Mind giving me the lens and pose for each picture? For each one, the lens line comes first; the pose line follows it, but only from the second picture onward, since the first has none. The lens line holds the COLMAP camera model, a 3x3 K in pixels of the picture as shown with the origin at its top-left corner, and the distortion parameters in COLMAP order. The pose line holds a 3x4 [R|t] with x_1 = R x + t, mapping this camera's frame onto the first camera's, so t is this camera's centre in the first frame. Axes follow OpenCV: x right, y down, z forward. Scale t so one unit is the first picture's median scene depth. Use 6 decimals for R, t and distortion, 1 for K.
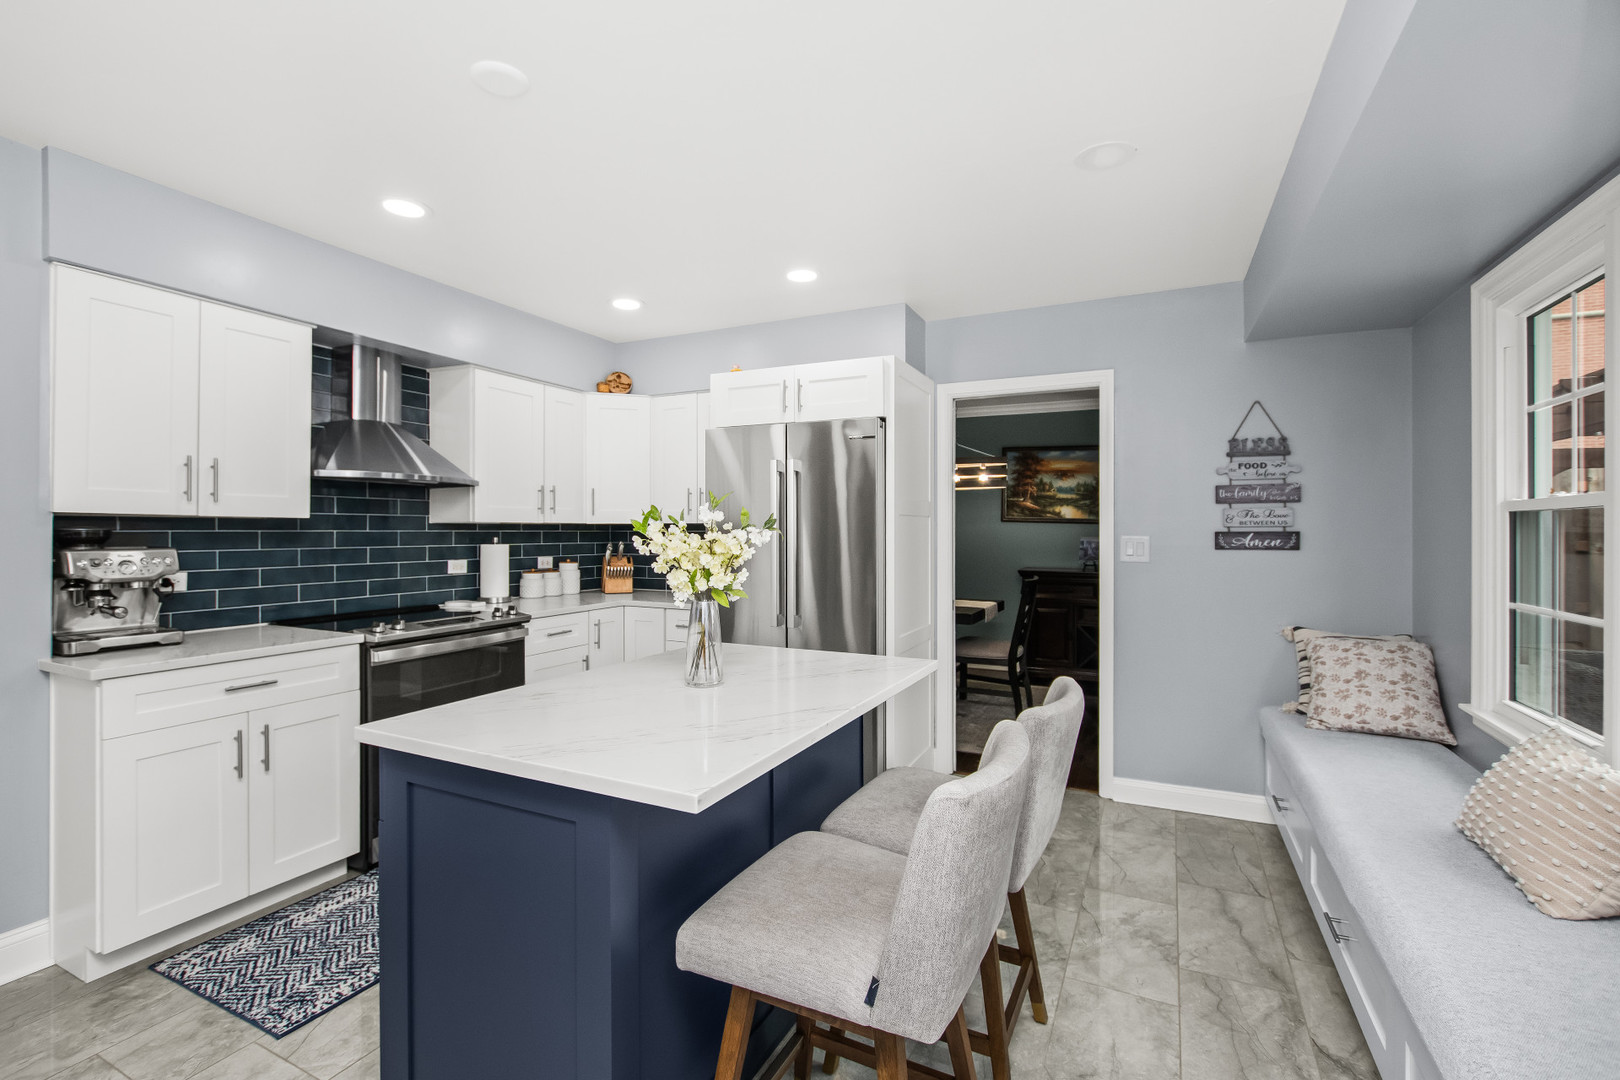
lens RADIAL K [[728.0, 0, 808.7], [0, 728.0, 534.5], [0, 0, 1]] dist [-0.011504, -0.000627]
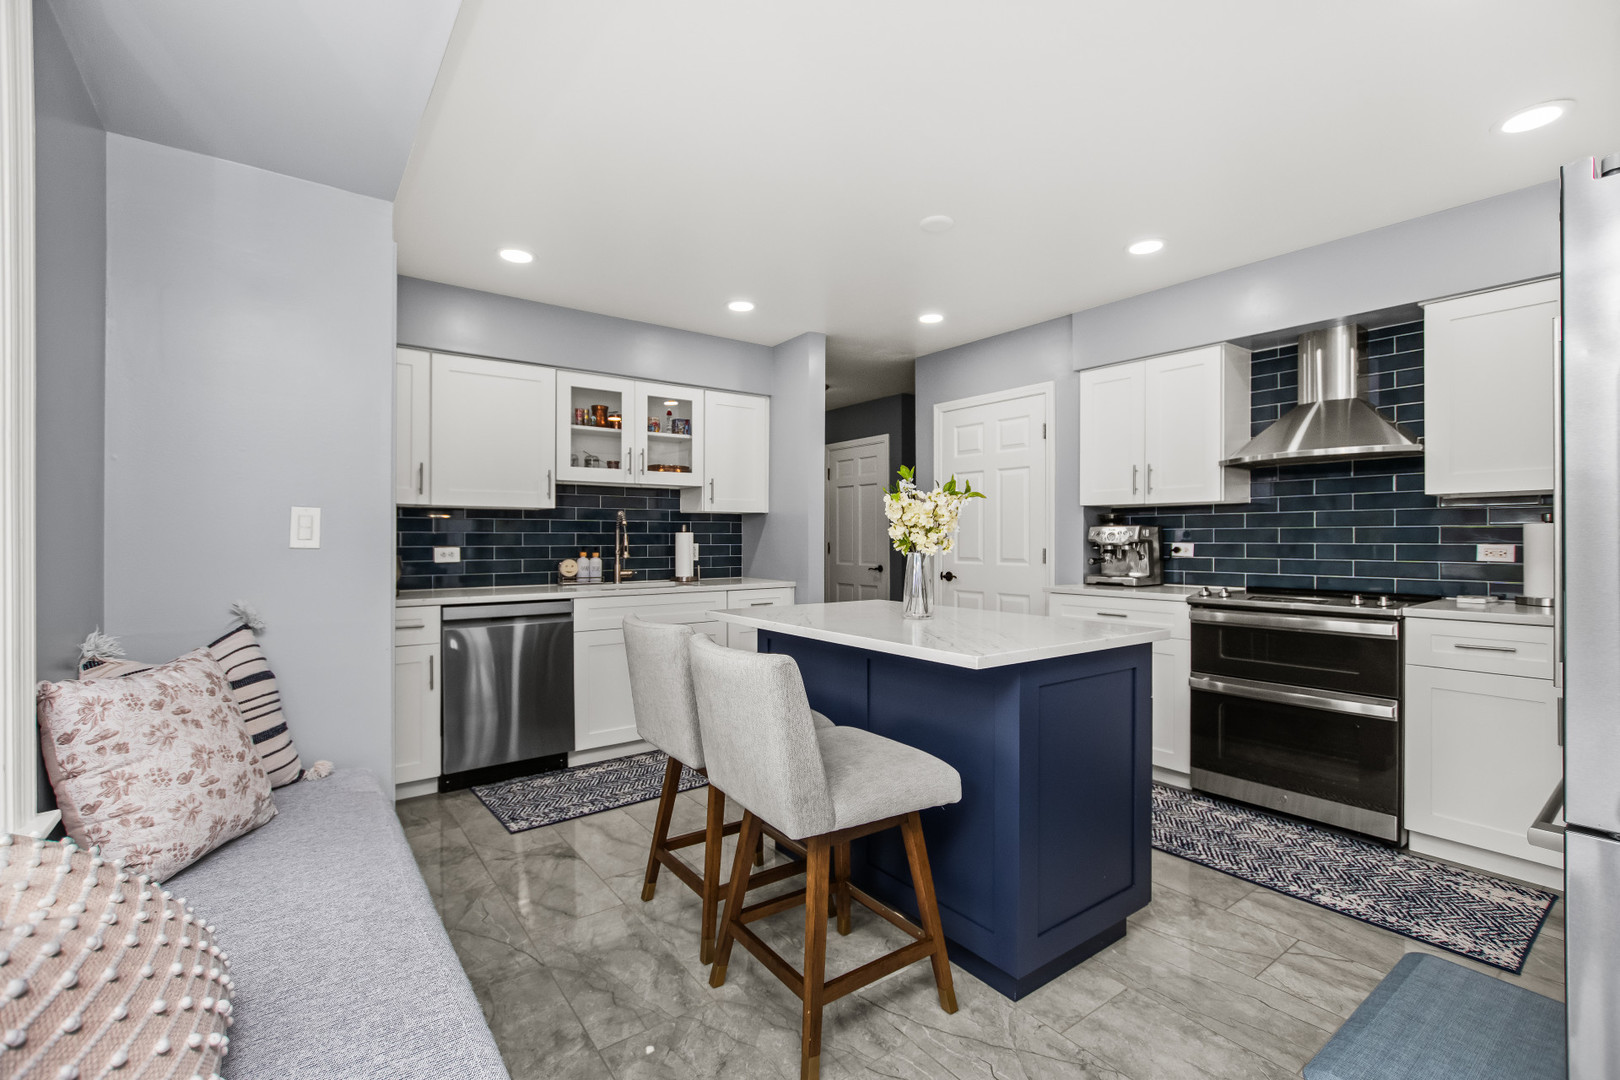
lens RADIAL K [[728.0, 0, 812.3], [0, 728.0, 535.0], [0, 0, 1]] dist [-0.011504, -0.000627]
pose [[-0.463522, -0.001083, -0.886085, 0.747366], [-0.001719, 0.999998, -0.000323, 0.037082], [0.886084, 0.001374, -0.463523, 0.994801]]
